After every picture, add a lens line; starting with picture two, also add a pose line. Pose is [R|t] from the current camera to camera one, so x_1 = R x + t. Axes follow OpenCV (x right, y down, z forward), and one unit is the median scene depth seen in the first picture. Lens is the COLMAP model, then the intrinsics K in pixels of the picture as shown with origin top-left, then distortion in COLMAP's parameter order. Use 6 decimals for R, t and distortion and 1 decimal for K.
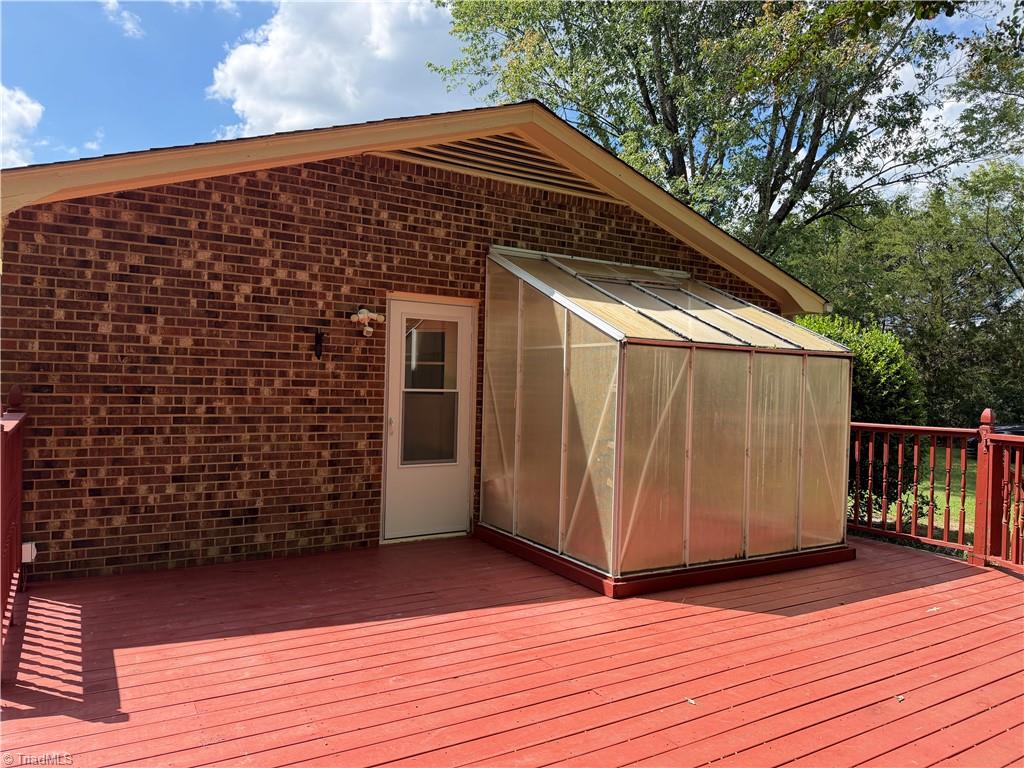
lens RADIAL K [[720.1, 0, 513.5], [0, 720.1, 391.5], [0, 0, 1]] dist [0.122926, -0.222750]
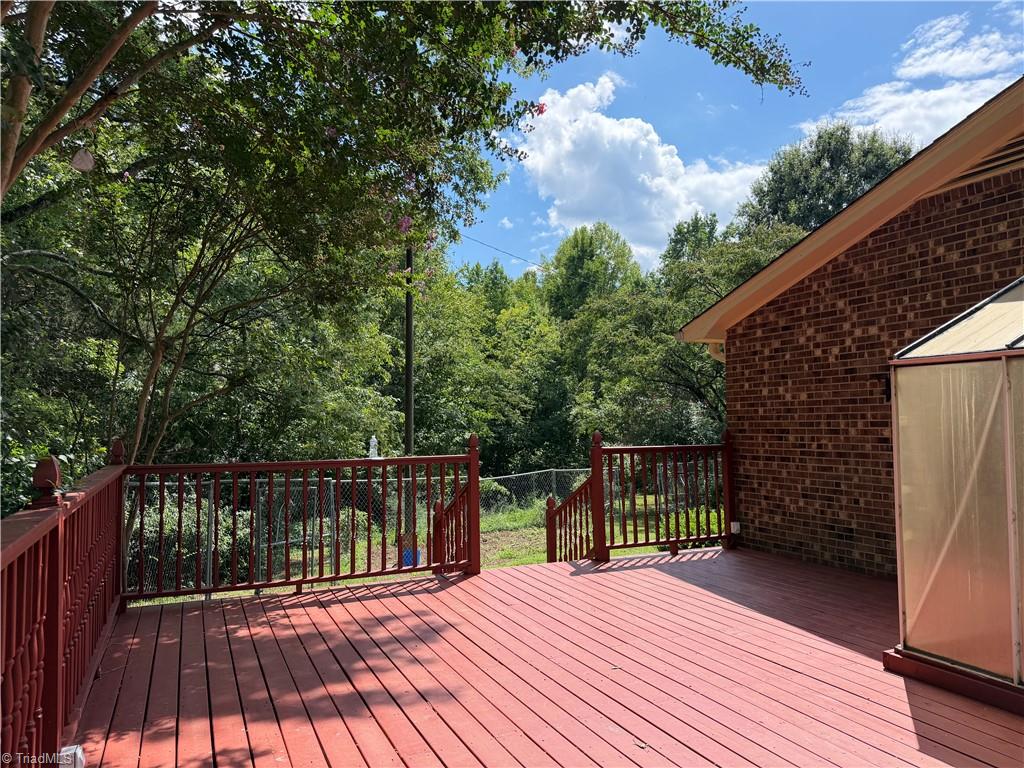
lens RADIAL K [[747.2, 0, 517.0], [0, 747.2, 387.5], [0, 0, 1]] dist [0.145820, -0.160059]
pose [[-0.132960, -0.071966, -0.988505, 1.031243], [-0.002637, 0.997383, -0.072258, 0.020737], [0.991118, -0.007001, -0.132802, 0.644062]]
